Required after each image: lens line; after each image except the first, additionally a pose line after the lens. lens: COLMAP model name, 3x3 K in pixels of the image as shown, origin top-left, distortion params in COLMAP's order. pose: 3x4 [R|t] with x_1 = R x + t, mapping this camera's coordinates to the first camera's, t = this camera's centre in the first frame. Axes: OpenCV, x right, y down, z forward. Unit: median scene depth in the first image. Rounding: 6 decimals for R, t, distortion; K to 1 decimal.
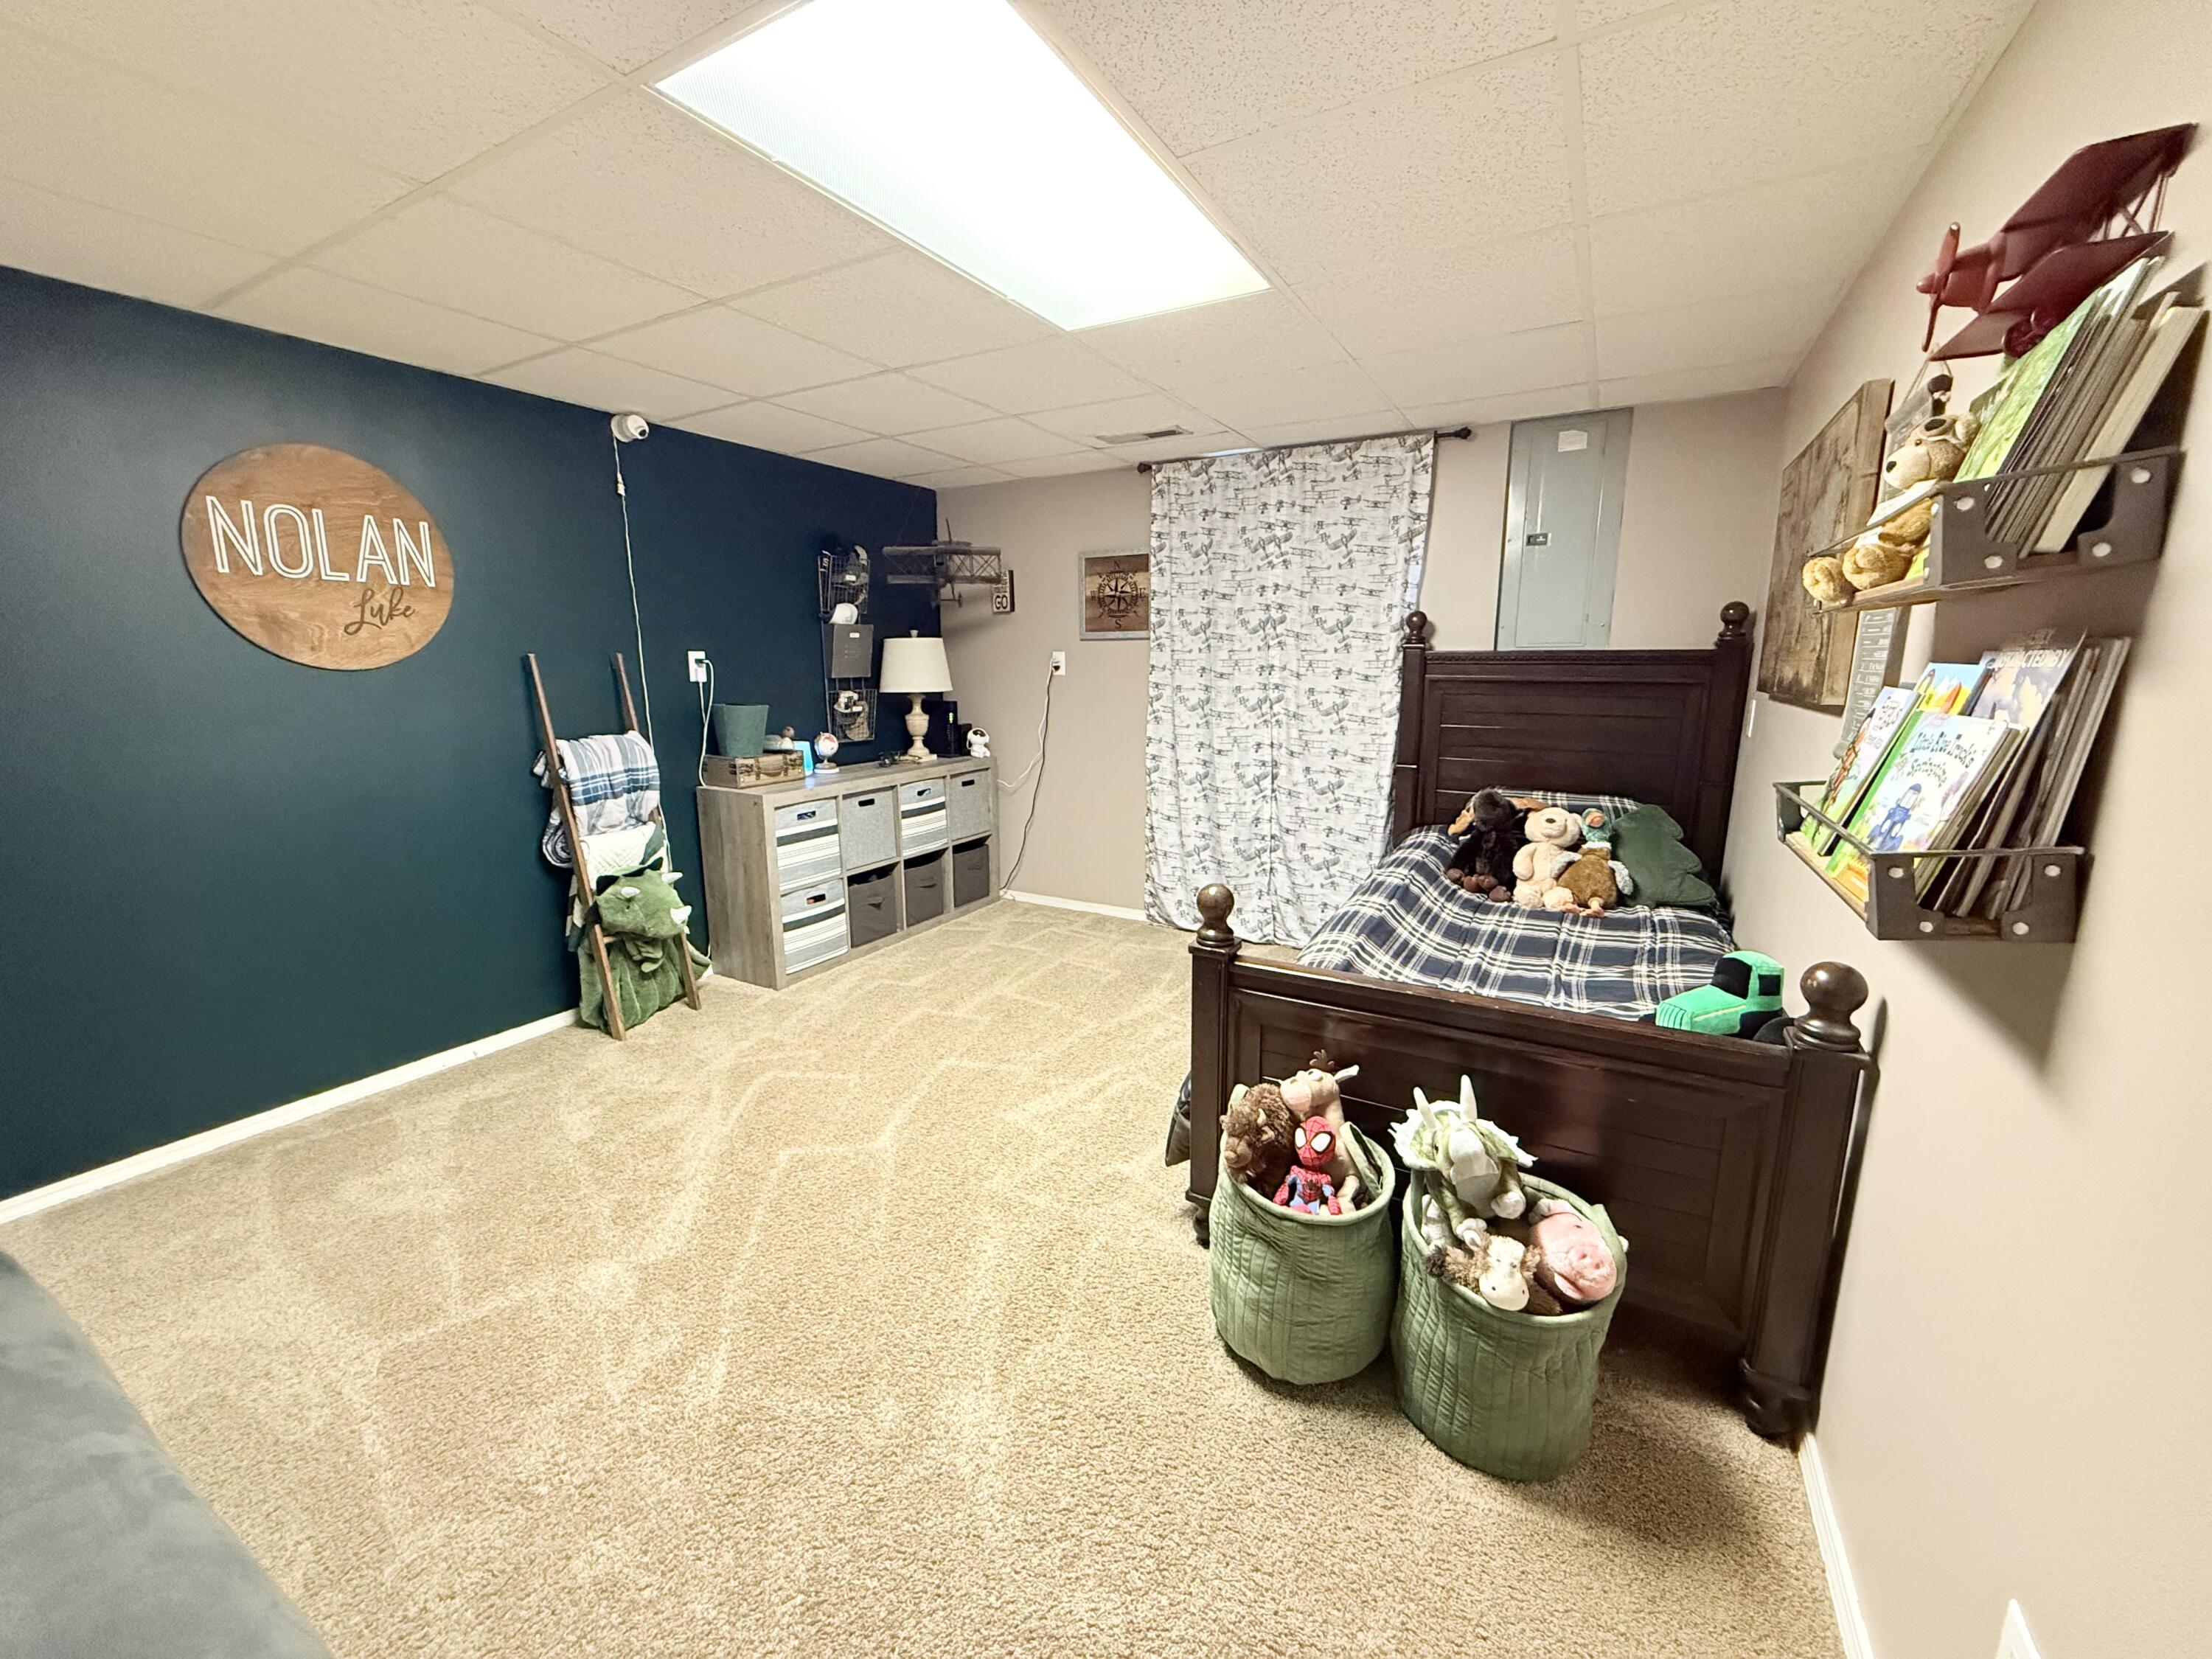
lens RADIAL K [[880.4, 0, 1106.0], [0, 880.4, 829.5], [0, 0, 1]] dist [-0.022105, -0.000160]
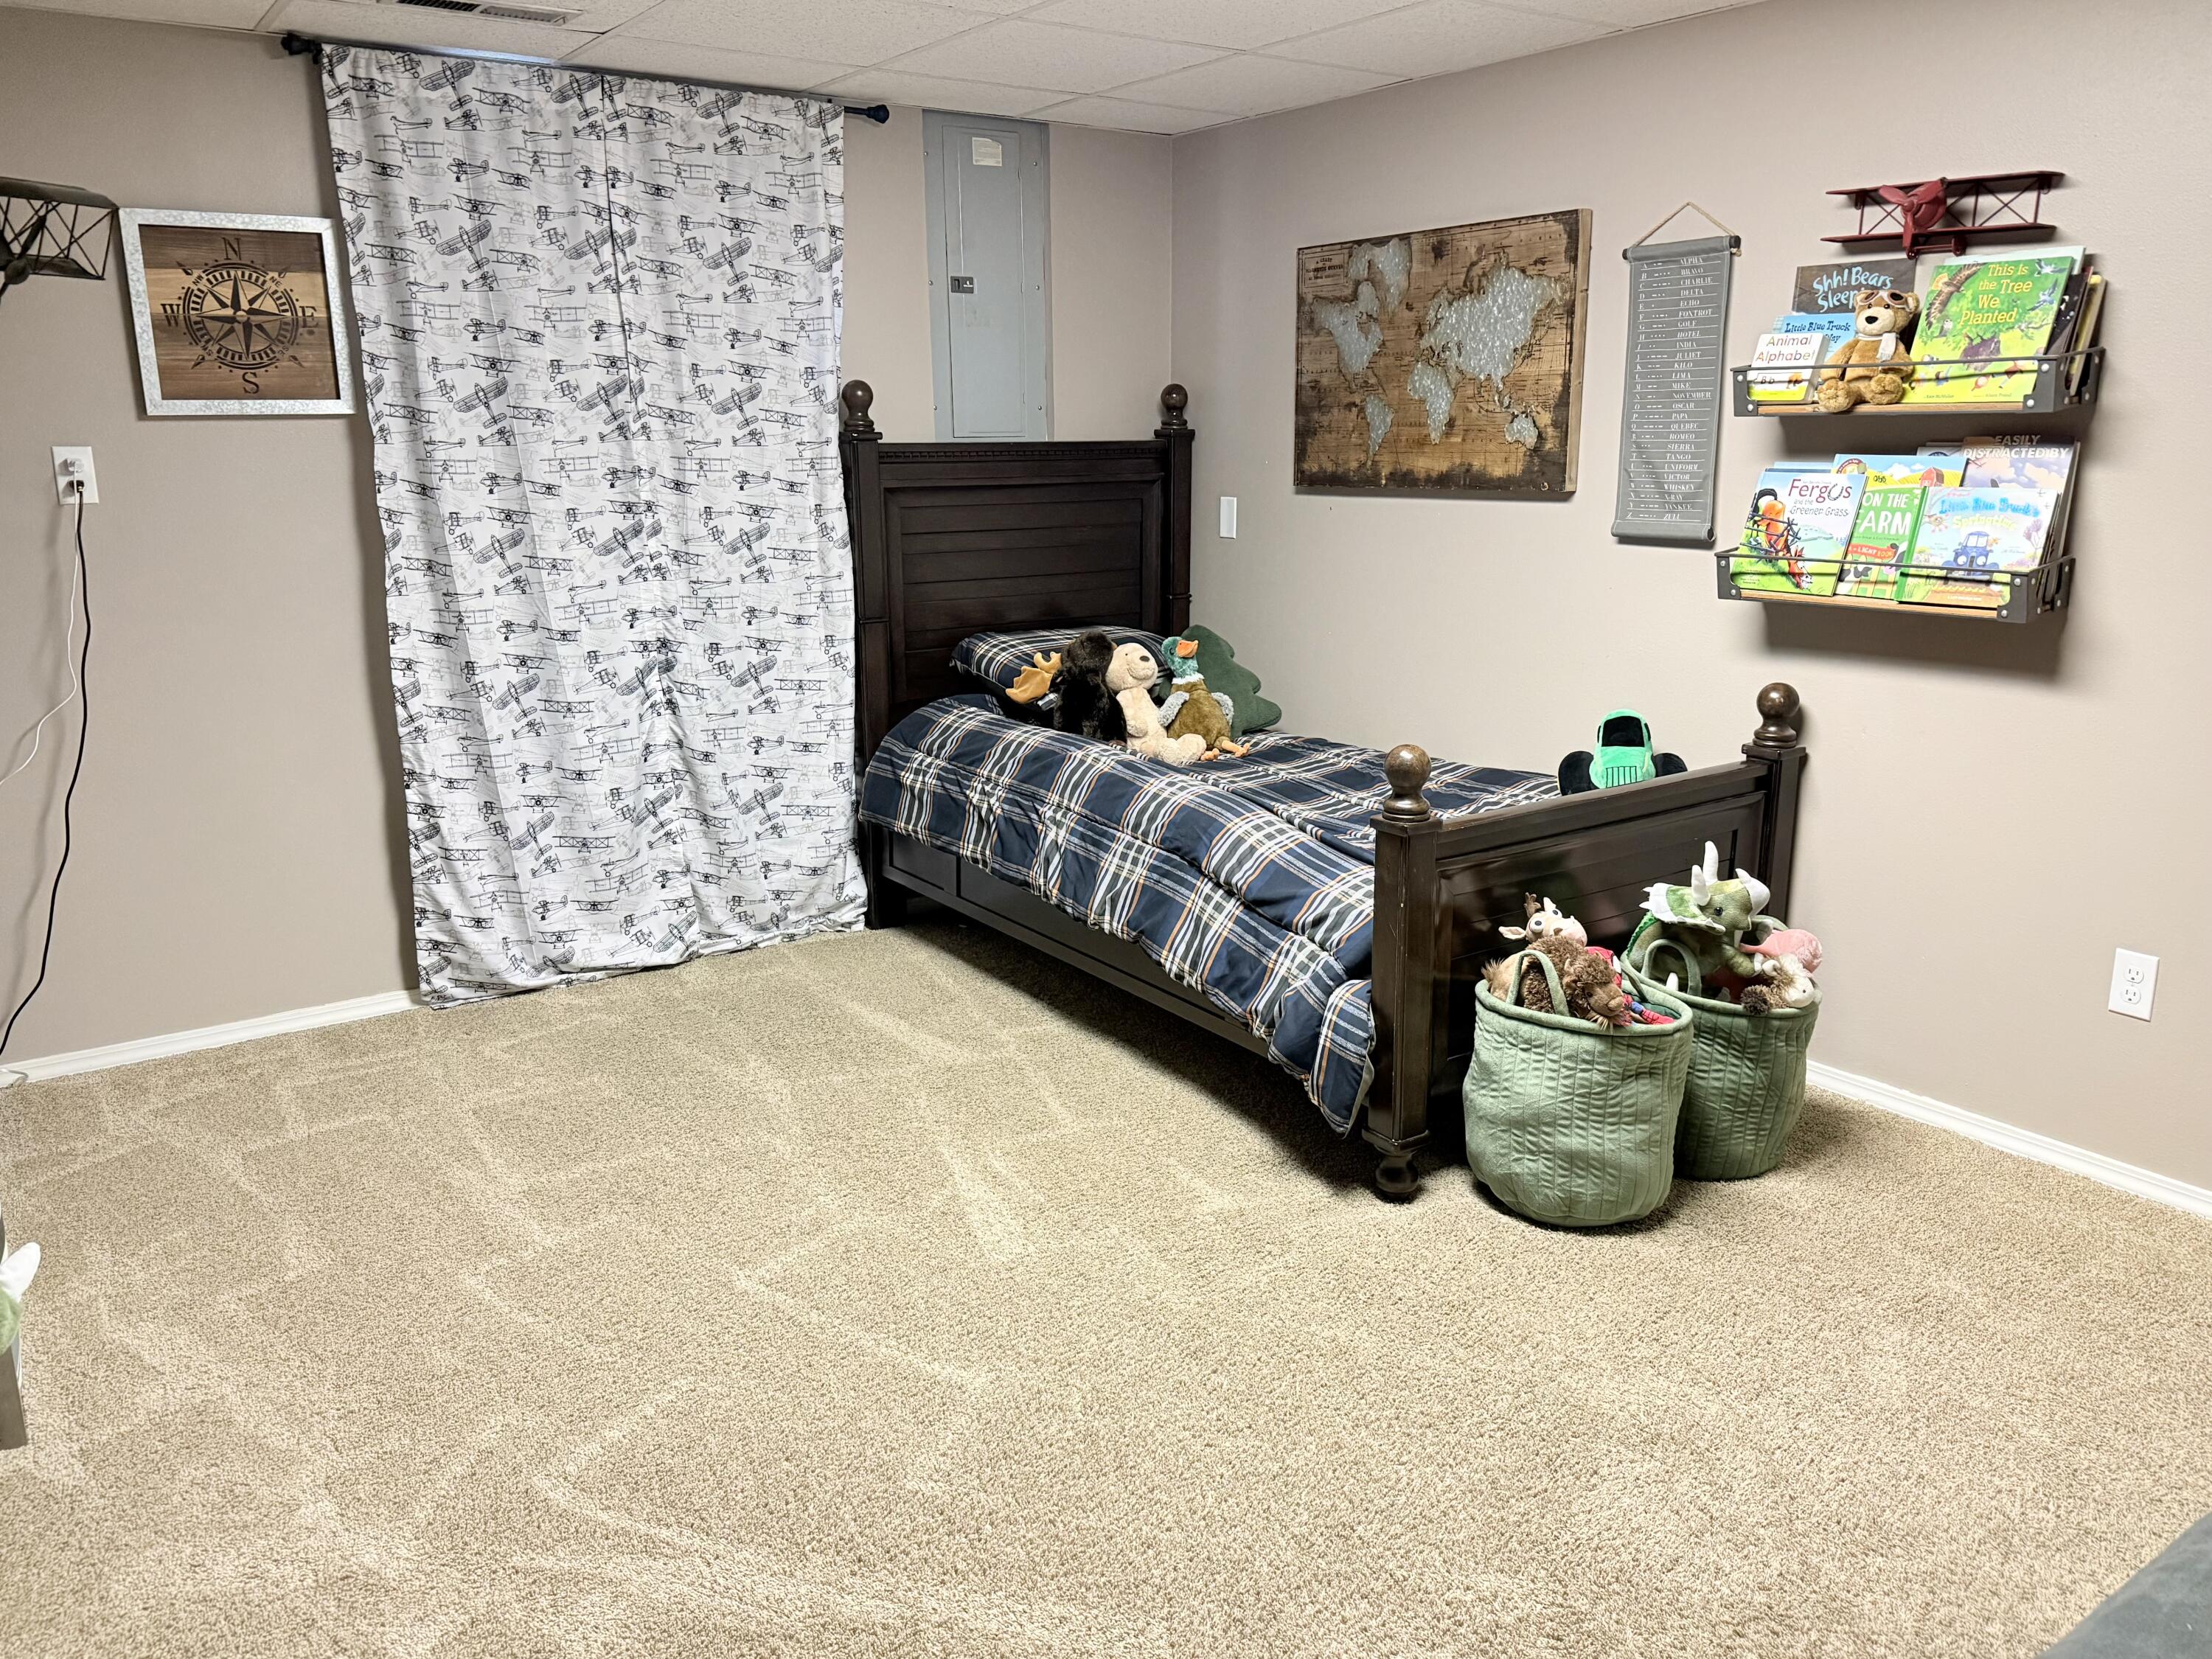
lens RADIAL K [[1668.1, 0, 1106.0], [0, 1668.1, 829.5], [0, 0, 1]] dist [0.048930, -0.124489]
pose [[0.417164, -0.207424, 0.884845, -0.728935], [0.177949, 0.973404, 0.144289, -0.069553], [-0.891240, 0.097265, 0.442980, 0.310384]]
